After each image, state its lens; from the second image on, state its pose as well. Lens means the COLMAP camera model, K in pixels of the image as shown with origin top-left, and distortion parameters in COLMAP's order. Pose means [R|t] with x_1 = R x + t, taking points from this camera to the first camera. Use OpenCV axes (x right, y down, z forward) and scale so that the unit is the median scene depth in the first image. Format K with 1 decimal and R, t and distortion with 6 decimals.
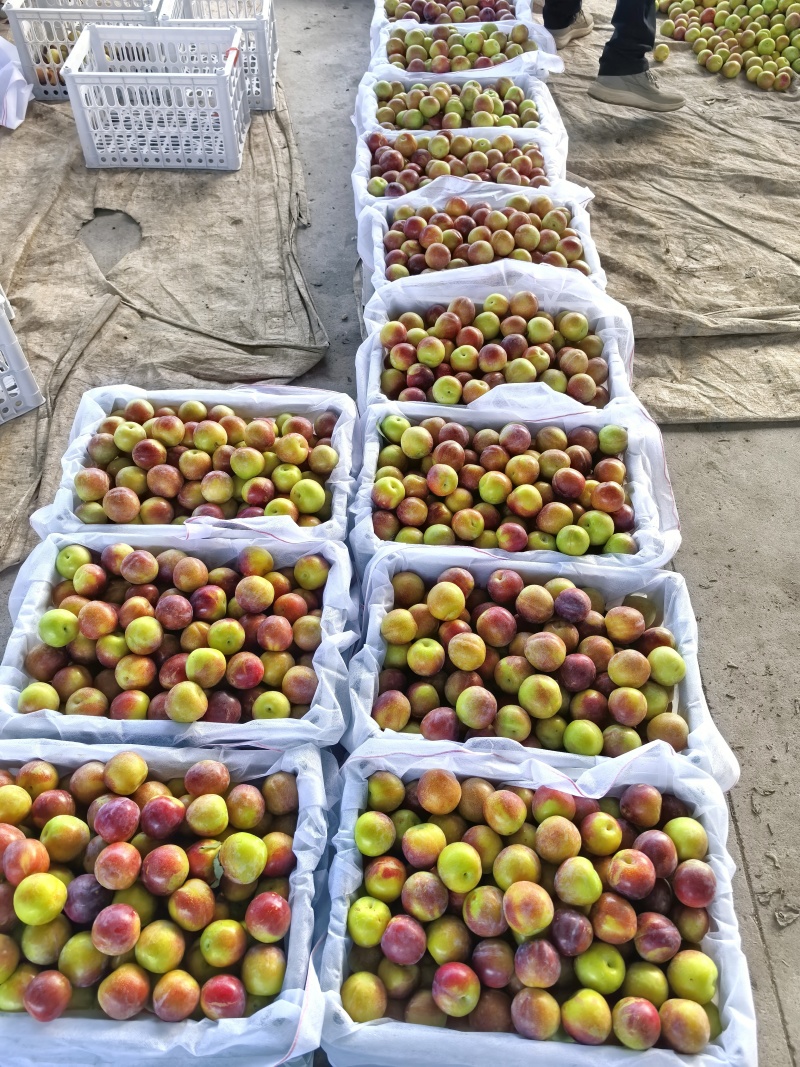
lens RADIAL K [[839.4, 0, 404.4], [0, 839.4, 532.3], [0, 0, 1]] dist [0.044028, -0.074321]
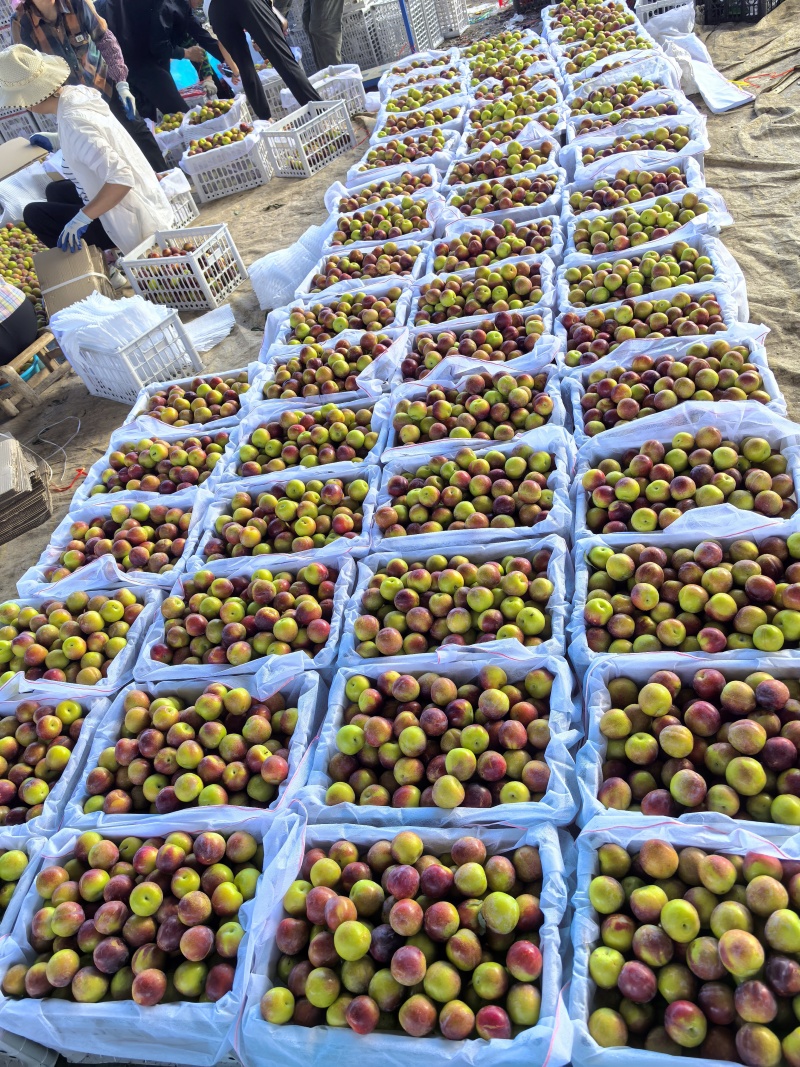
lens RADIAL K [[839.4, 0, 397.1], [0, 839.4, 530.1], [0, 0, 1]] dist [0.044028, -0.074321]
pose [[0.946562, -0.126268, -0.296778, 0.087329], [0.075691, 0.981448, -0.176155, 0.029967], [0.313515, 0.144279, 0.938559, -0.250204]]
